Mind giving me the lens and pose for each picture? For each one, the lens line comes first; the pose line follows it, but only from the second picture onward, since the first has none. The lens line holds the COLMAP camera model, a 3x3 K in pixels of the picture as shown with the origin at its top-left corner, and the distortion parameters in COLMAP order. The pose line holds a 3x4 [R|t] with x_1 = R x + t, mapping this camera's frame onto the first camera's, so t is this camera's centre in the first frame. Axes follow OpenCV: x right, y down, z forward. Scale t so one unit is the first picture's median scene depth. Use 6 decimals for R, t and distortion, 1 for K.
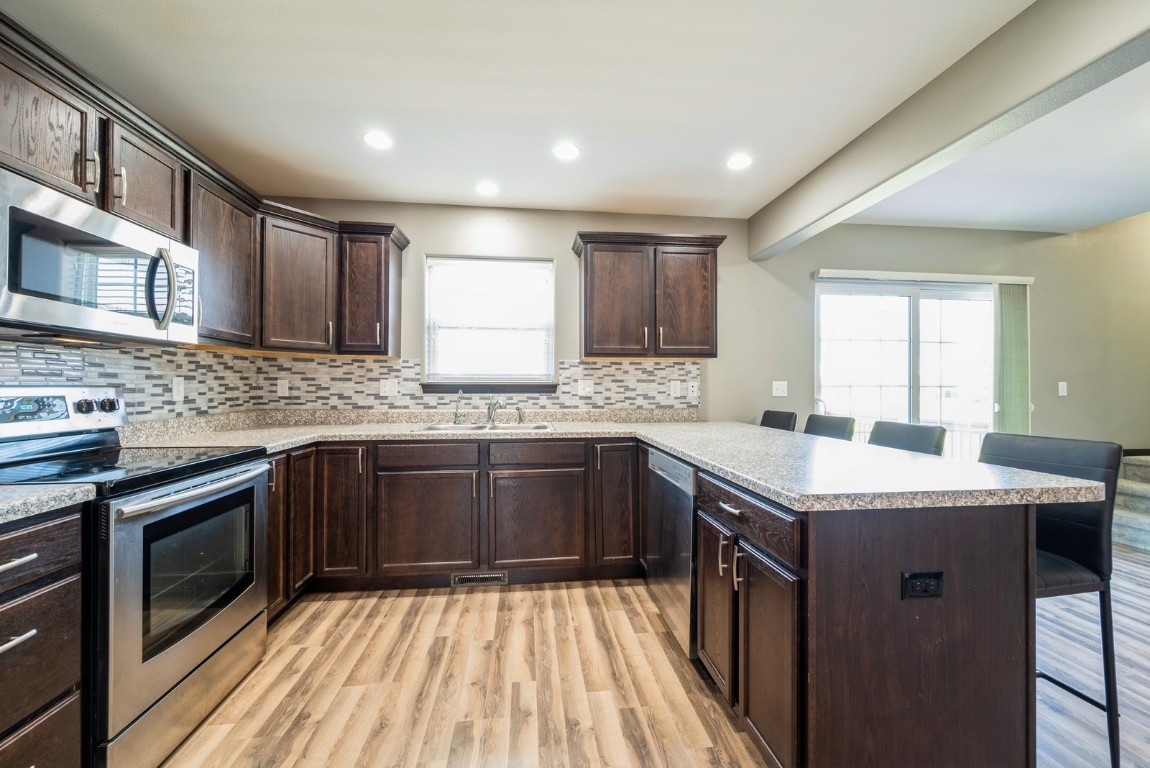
lens RADIAL K [[455.0, 0, 577.2], [0, 455.0, 386.2], [0, 0, 1]] dist [0.000938, 0.000116]
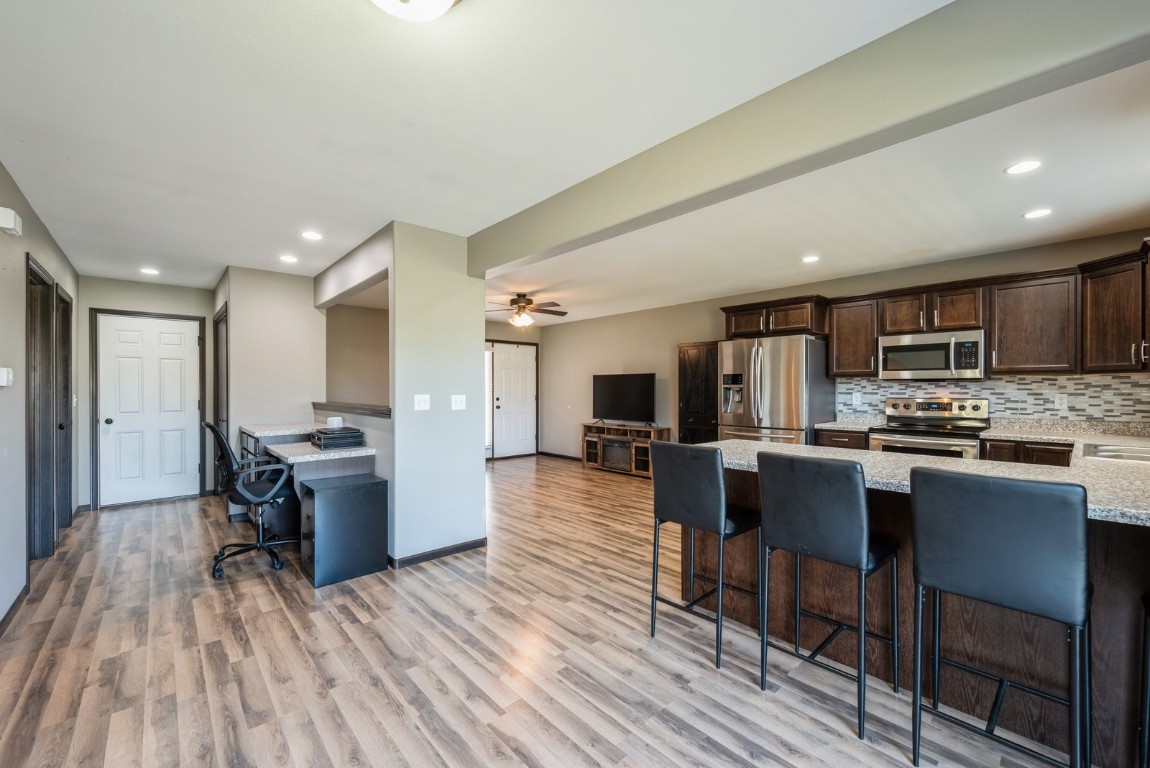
lens RADIAL K [[455.0, 0, 585.3], [0, 455.0, 389.6], [0, 0, 1]] dist [0.000938, 0.000116]
pose [[-0.806894, 0.000199, -0.590696, 1.129012], [0.000335, 1.000000, -0.000122, -0.028801], [0.590696, -0.000296, -0.806894, 1.053958]]
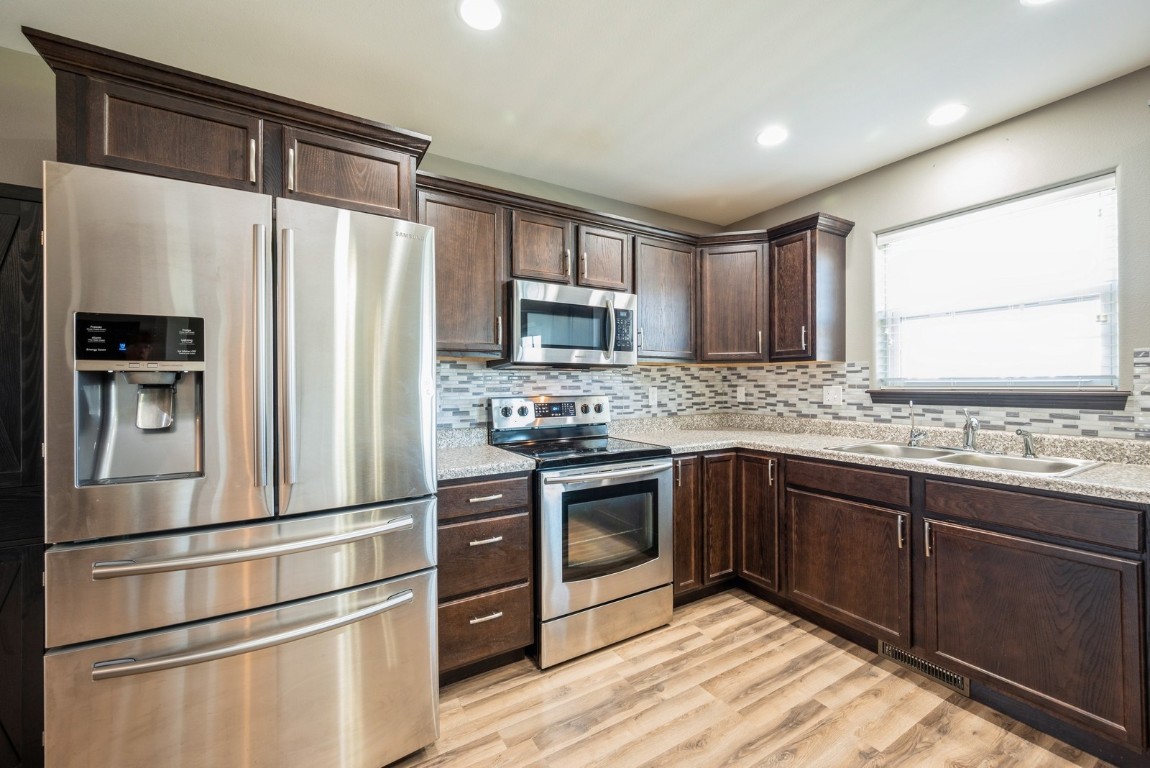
lens RADIAL K [[455.0, 0, 576.3], [0, 455.0, 384.0], [0, 0, 1]] dist [0.000938, 0.000116]
pose [[0.411063, -0.005928, -0.911588, 0.207905], [0.007829, 0.999965, -0.002972, -0.022234], [0.911574, -0.005915, 0.411095, 0.195367]]
